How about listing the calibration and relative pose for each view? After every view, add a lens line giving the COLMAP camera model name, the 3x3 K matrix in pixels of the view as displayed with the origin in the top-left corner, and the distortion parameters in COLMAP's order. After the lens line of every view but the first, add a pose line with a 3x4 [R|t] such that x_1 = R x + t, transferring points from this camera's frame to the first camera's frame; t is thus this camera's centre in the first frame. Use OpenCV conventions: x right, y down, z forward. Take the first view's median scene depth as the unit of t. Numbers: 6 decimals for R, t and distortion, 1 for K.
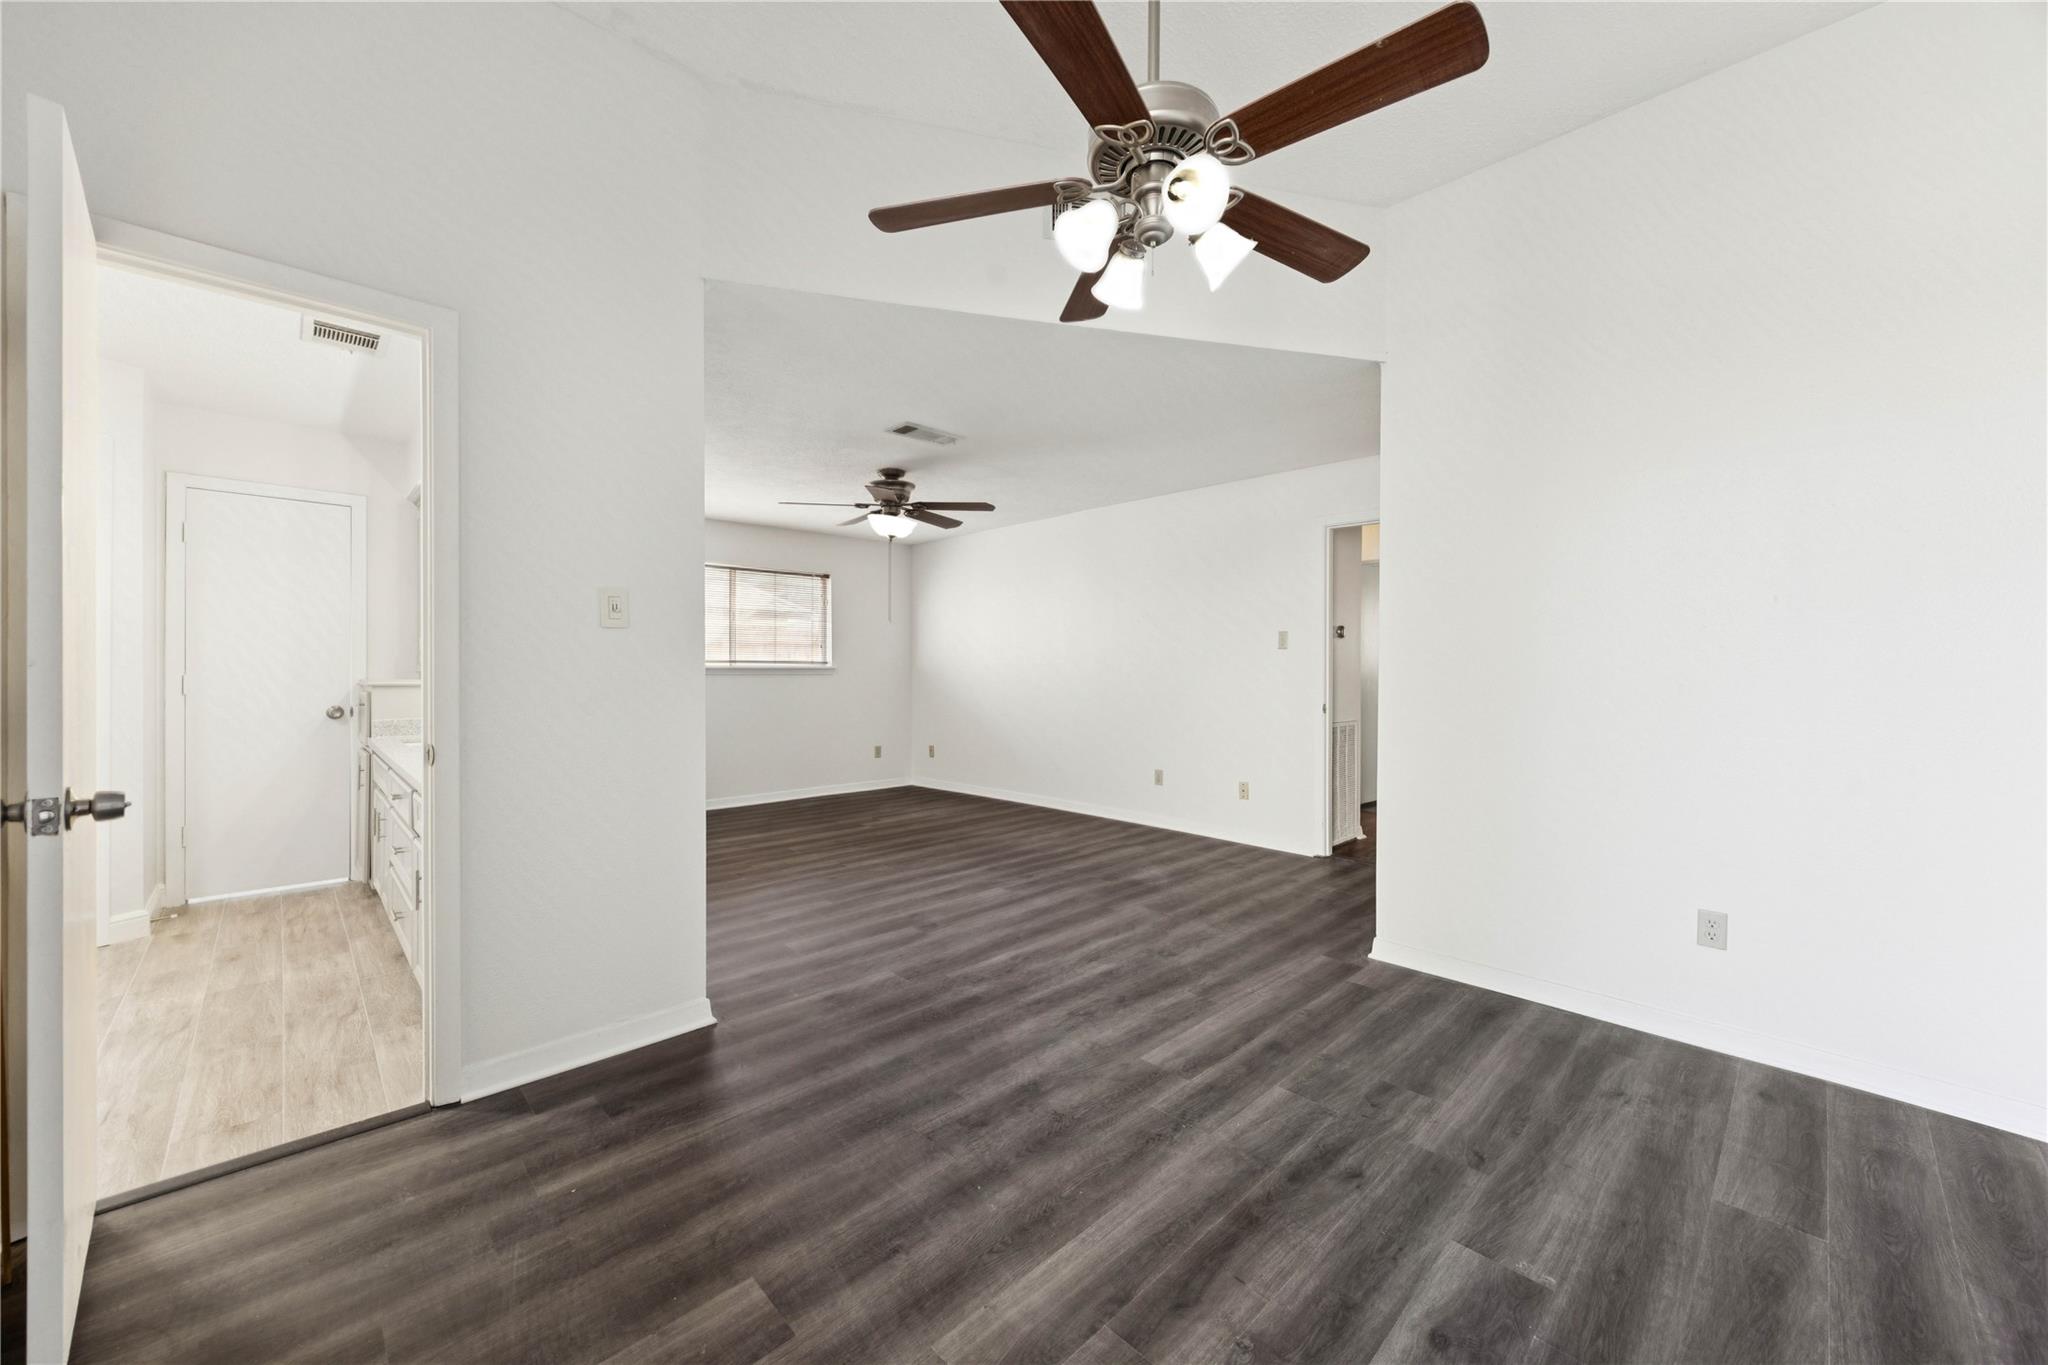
lens RADIAL K [[775.6, 0, 1036.3], [0, 775.6, 668.4], [0, 0, 1]] dist [-0.003269, 0.000476]
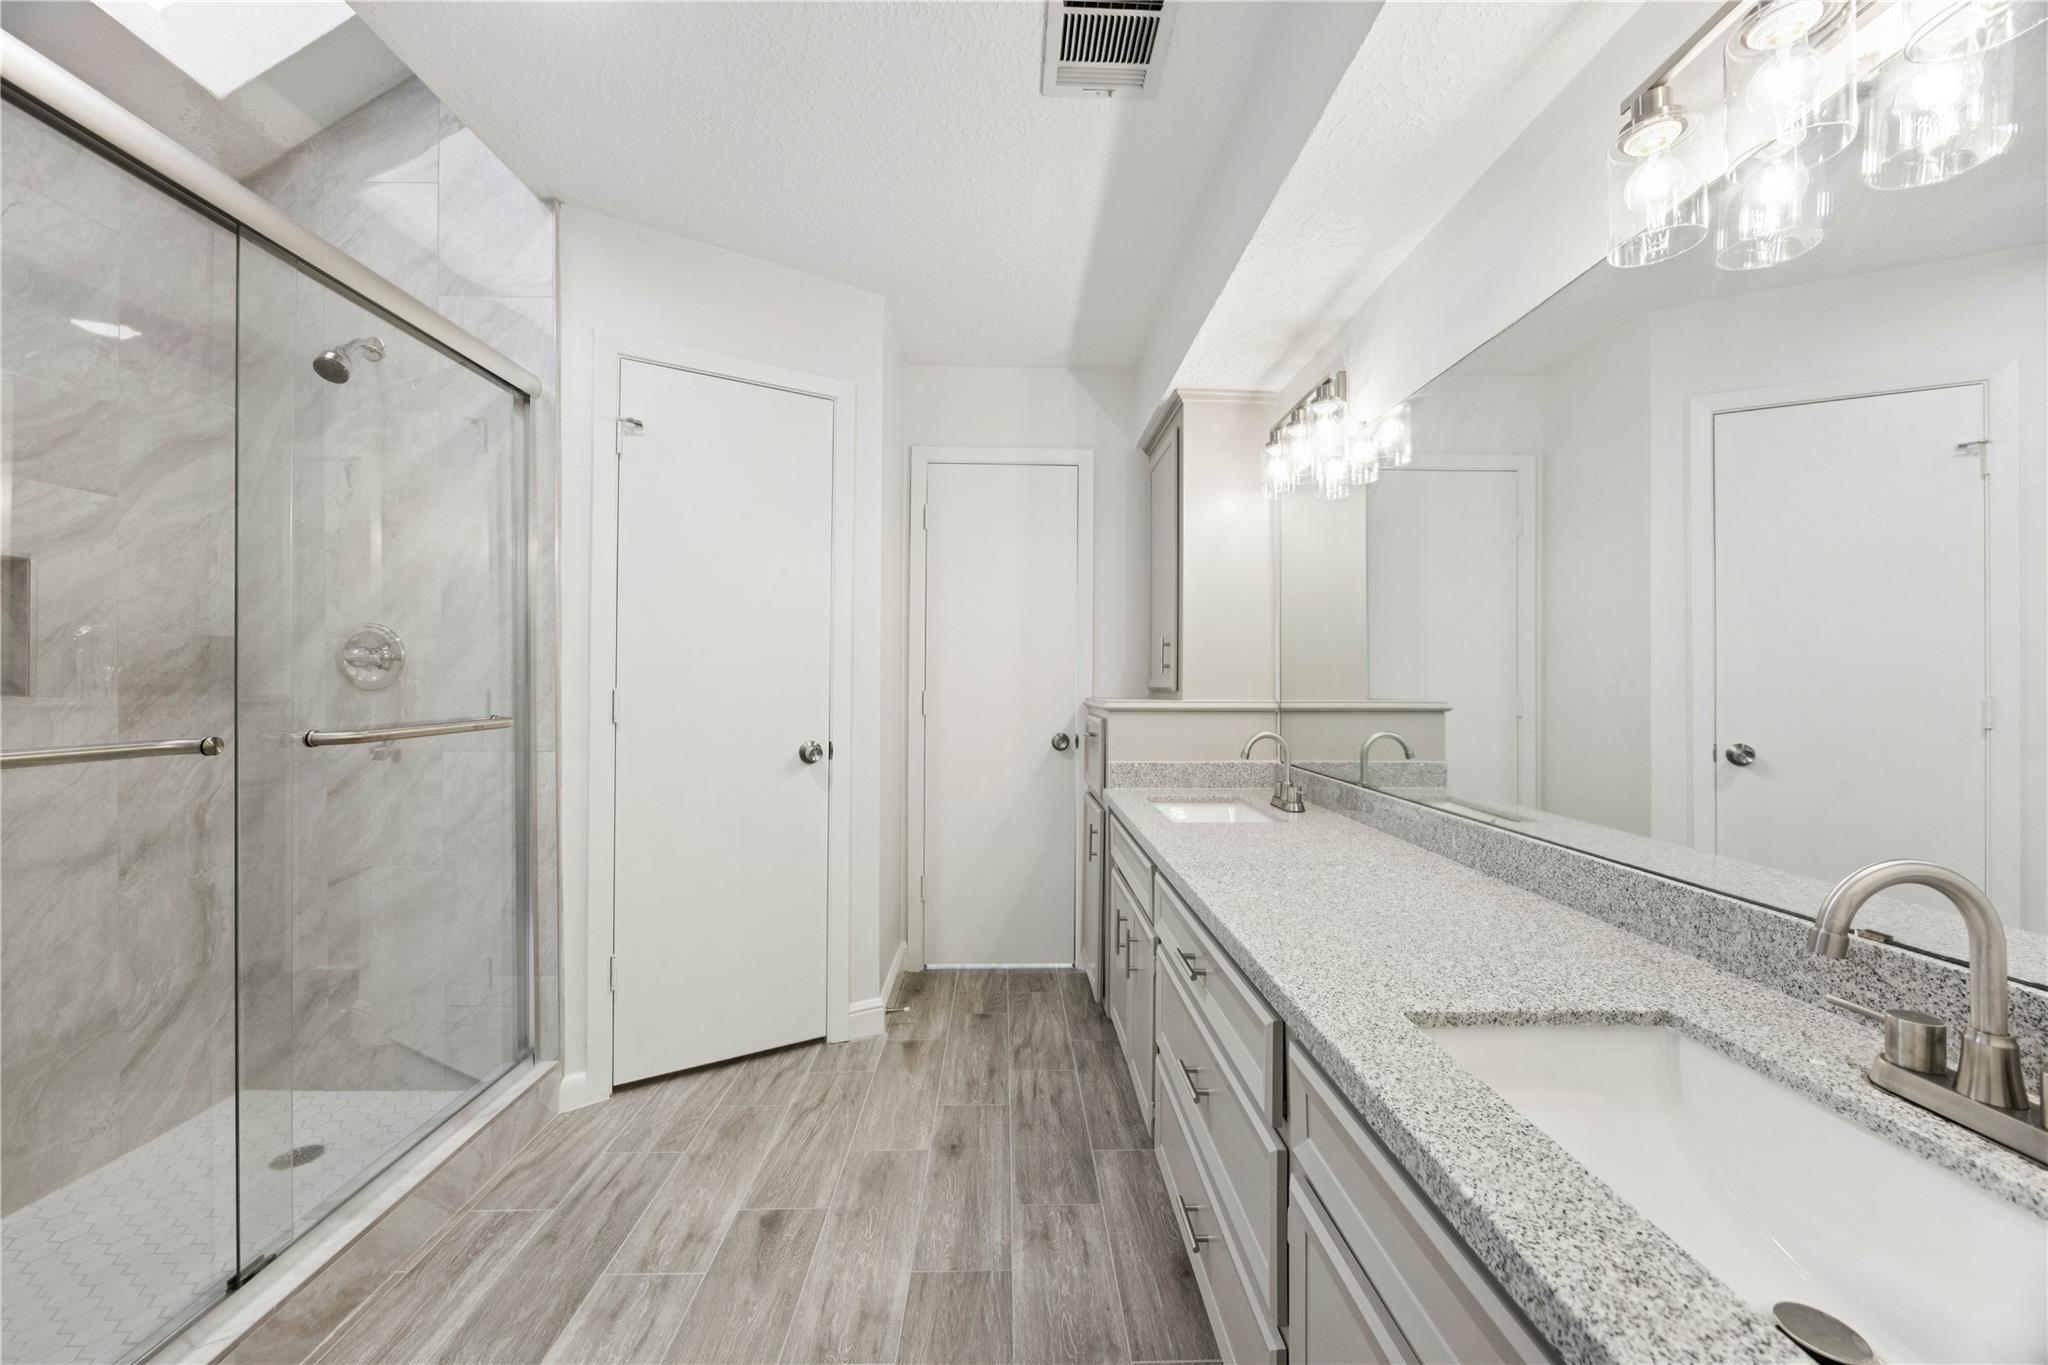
lens RADIAL K [[775.6, 0, 1022.0], [0, 775.6, 679.4], [0, 0, 1]] dist [-0.003269, 0.000476]
pose [[0.730528, 0.001625, -0.682880, -0.465996], [-0.004022, 0.999990, -0.001923, -0.001647], [0.682871, 0.004152, 0.730528, 0.471720]]
